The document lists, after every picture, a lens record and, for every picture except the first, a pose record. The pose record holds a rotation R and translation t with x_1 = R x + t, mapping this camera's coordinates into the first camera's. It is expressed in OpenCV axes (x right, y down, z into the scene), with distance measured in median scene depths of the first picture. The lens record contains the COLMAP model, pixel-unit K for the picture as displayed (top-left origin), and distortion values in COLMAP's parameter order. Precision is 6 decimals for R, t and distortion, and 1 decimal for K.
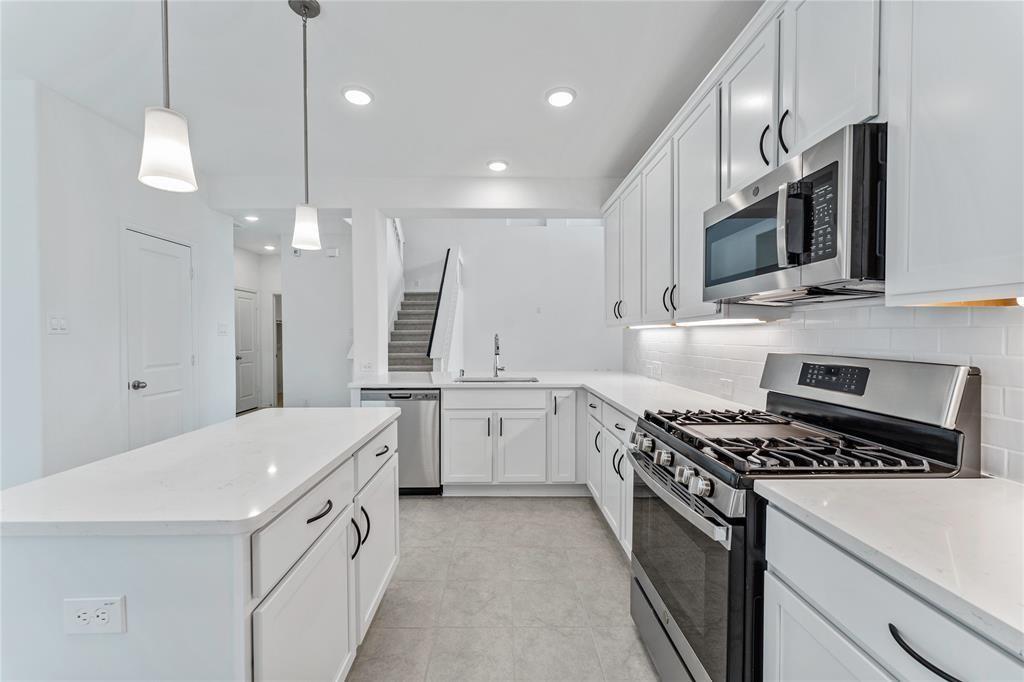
lens RADIAL K [[412.8, 0, 509.6], [0, 412.8, 337.5], [0, 0, 1]] dist [0.000727, 0.000138]
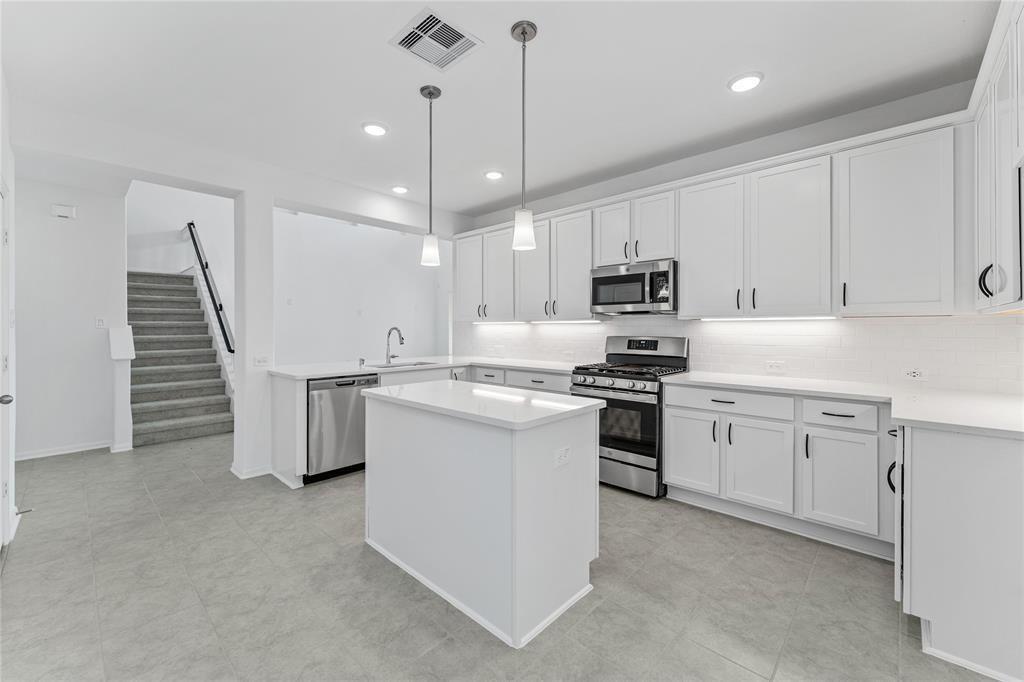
lens RADIAL K [[412.8, 0, 510.3], [0, 412.8, 335.4], [0, 0, 1]] dist [0.000727, 0.000138]
pose [[0.687529, -0.011367, 0.726068, -1.301795], [0.002720, 0.999911, 0.013078, 0.001058], [-0.726152, -0.007017, 0.687498, -0.139131]]
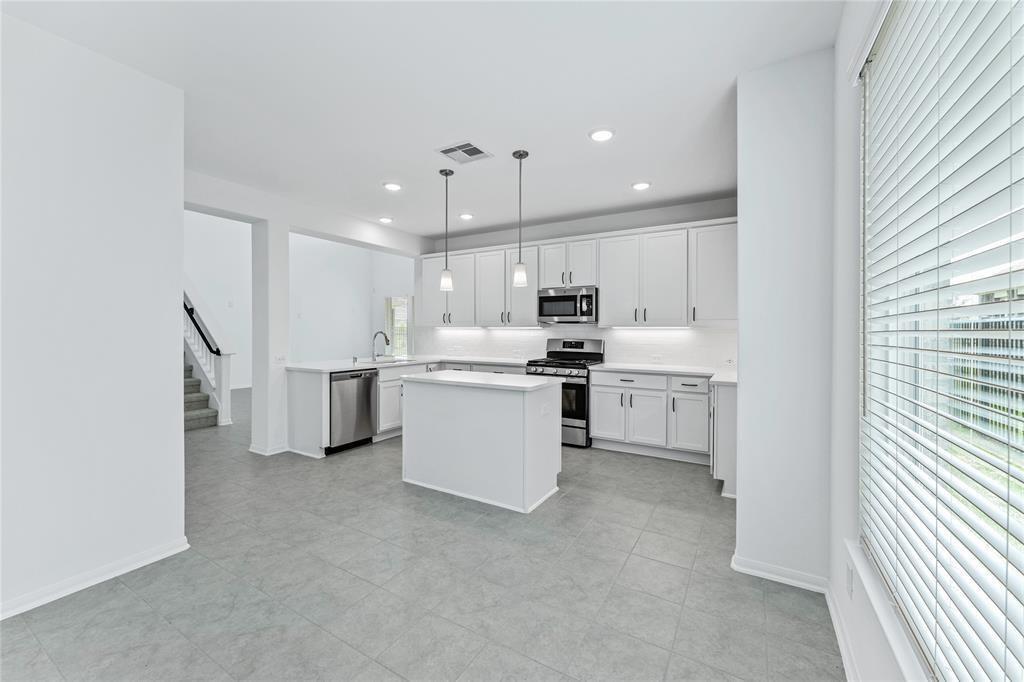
lens RADIAL K [[412.8, 0, 510.3], [0, 412.8, 339.5], [0, 0, 1]] dist [0.000727, 0.000138]
pose [[0.508599, -0.016606, 0.860843, -2.065267], [-0.001152, 0.999800, 0.019968, -0.017951], [-0.861003, -0.011148, 0.508478, -0.296027]]
